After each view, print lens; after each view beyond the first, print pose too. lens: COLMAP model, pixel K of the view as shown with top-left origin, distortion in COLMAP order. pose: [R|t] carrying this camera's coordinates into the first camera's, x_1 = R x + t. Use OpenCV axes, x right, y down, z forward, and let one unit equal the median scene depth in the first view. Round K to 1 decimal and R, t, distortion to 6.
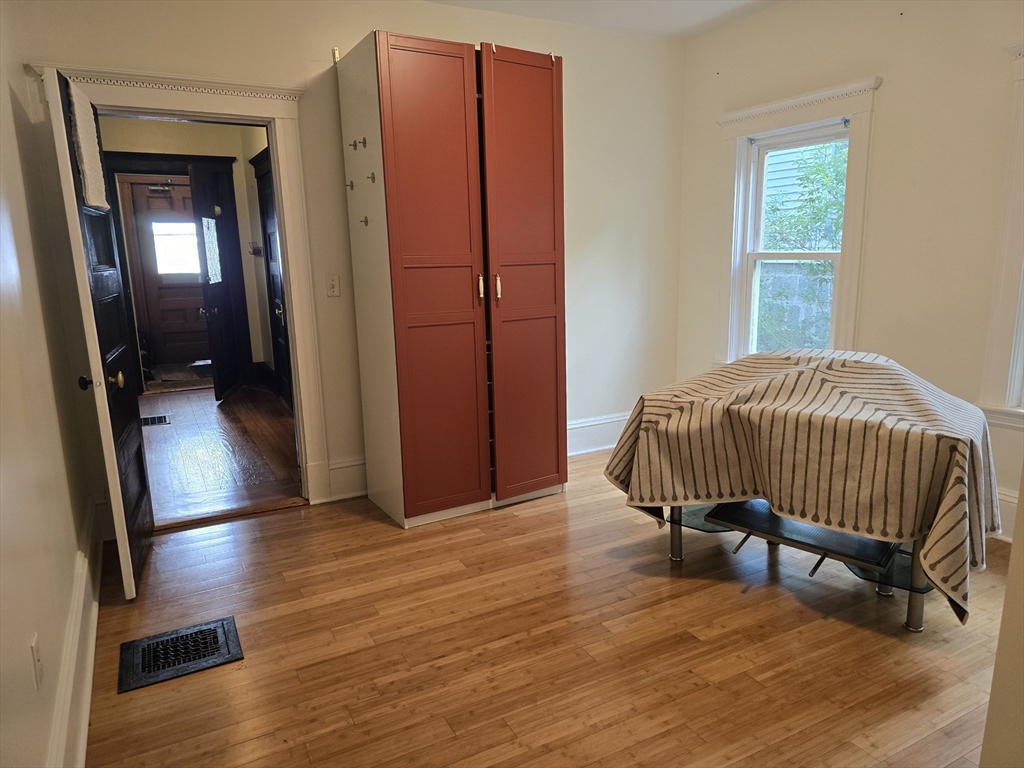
lens RADIAL K [[677.4, 0, 512.7], [0, 677.4, 380.9], [0, 0, 1]] dist [0.052686, -0.051473]
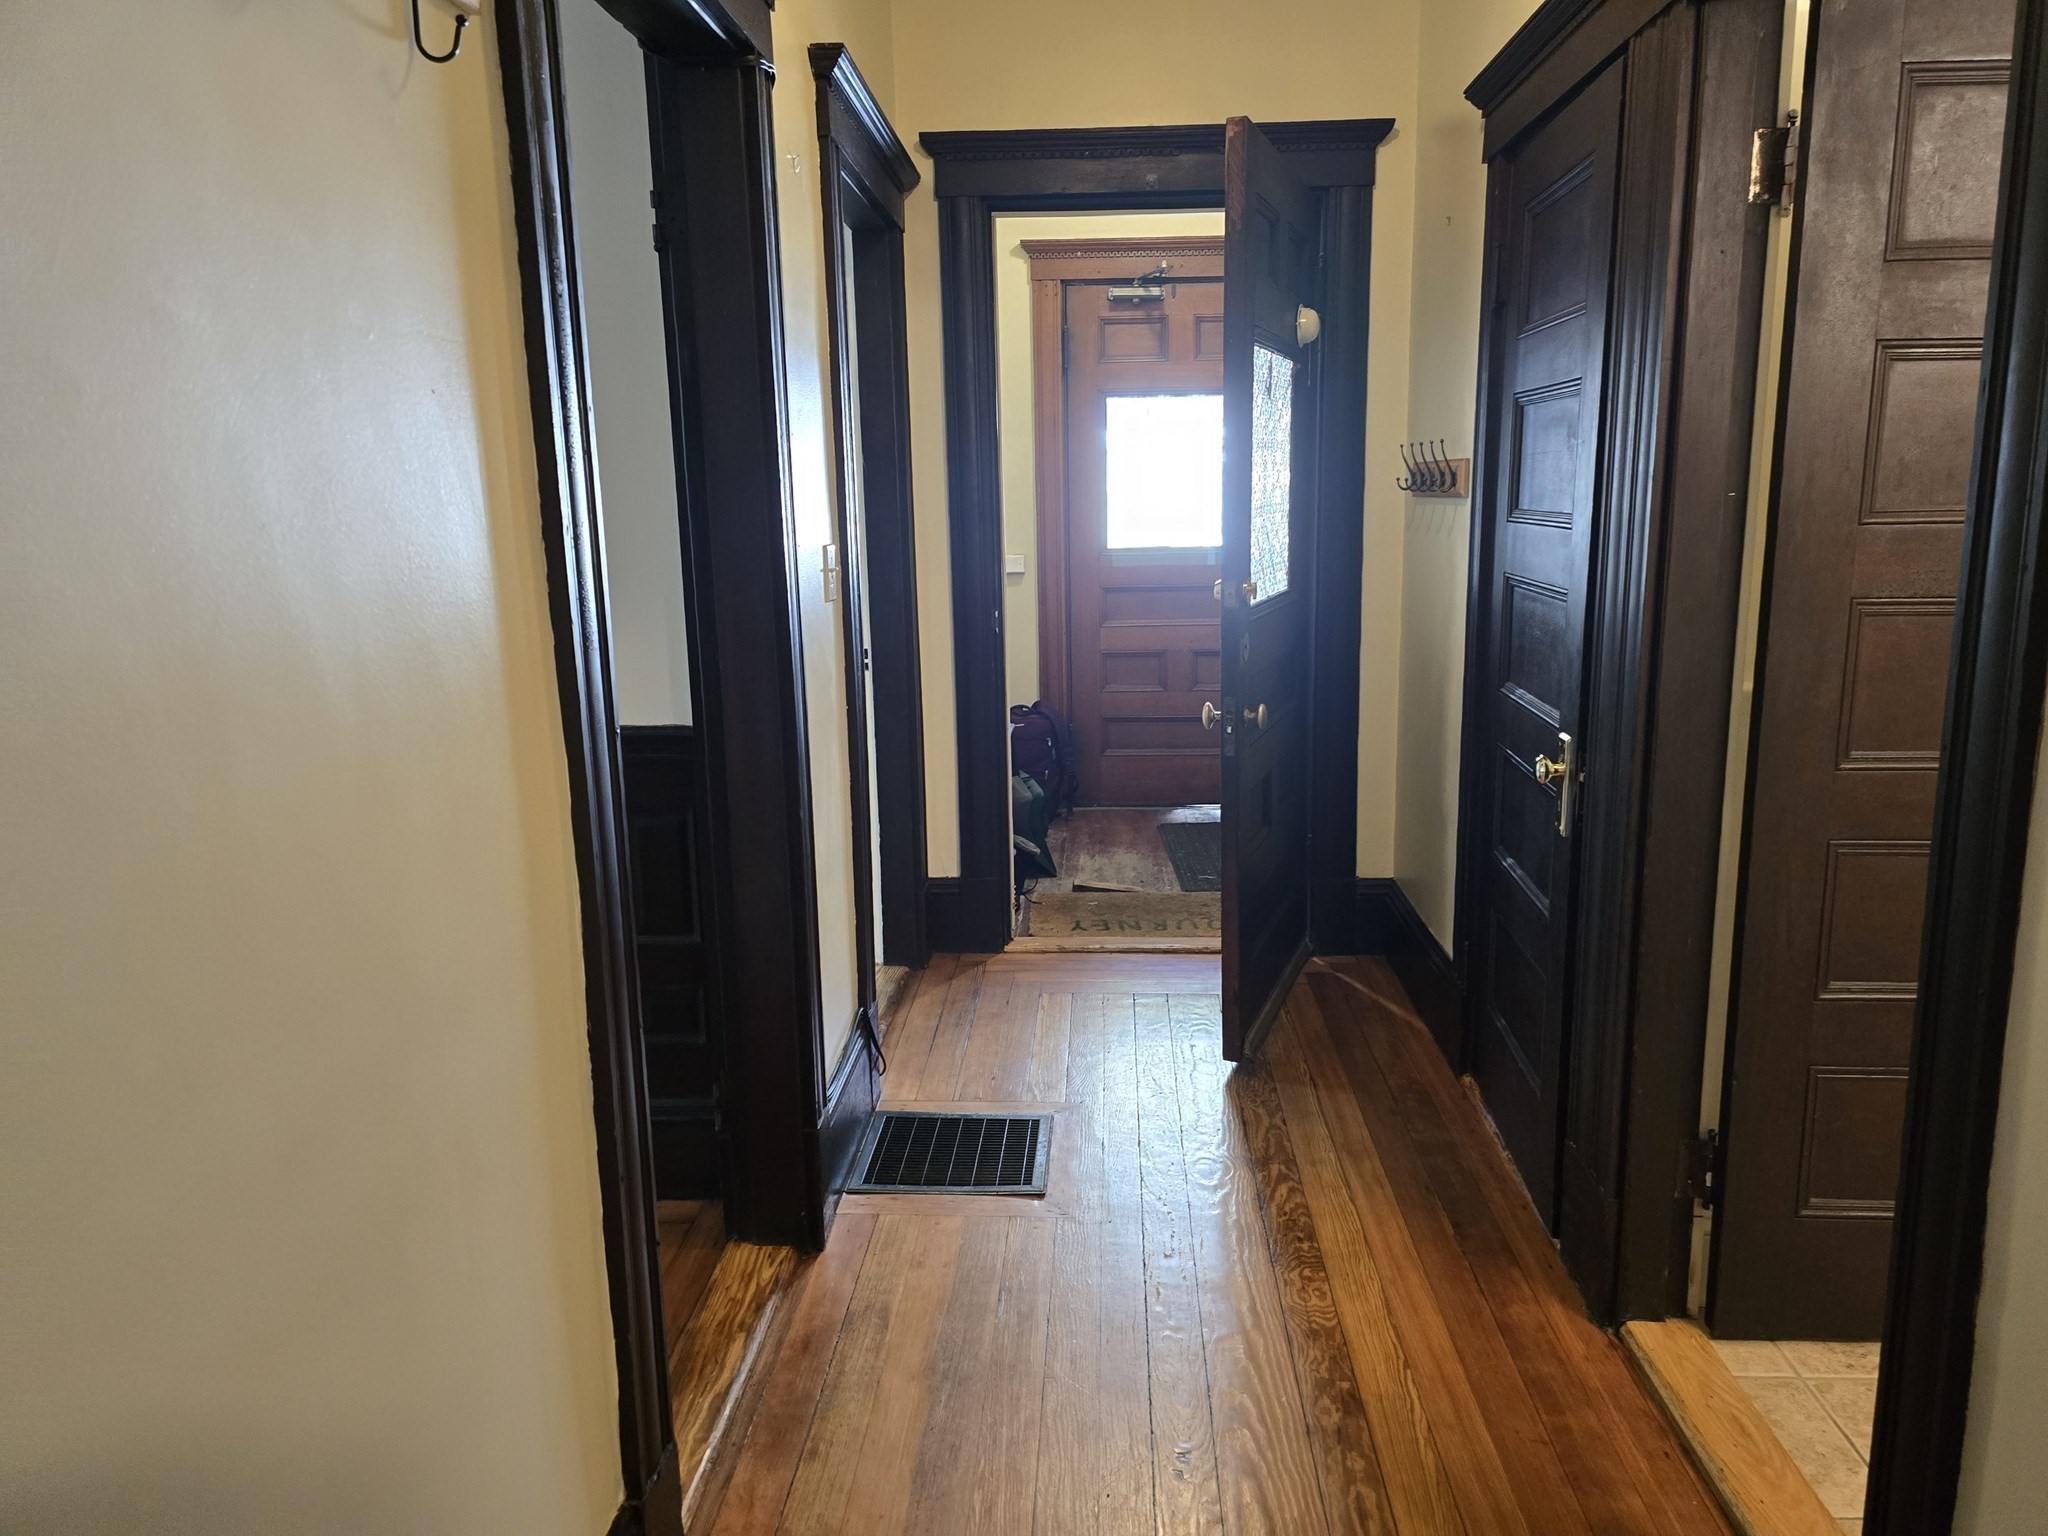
lens RADIAL K [[1354.7, 0, 1025.3], [0, 1354.7, 761.7], [0, 0, 1]] dist [0.052686, -0.051473]
pose [[0.847512, 0.108396, -0.519590, -0.220193], [-0.101655, 0.993952, 0.041544, -0.087119], [0.520951, 0.017610, 0.853405, 0.471810]]
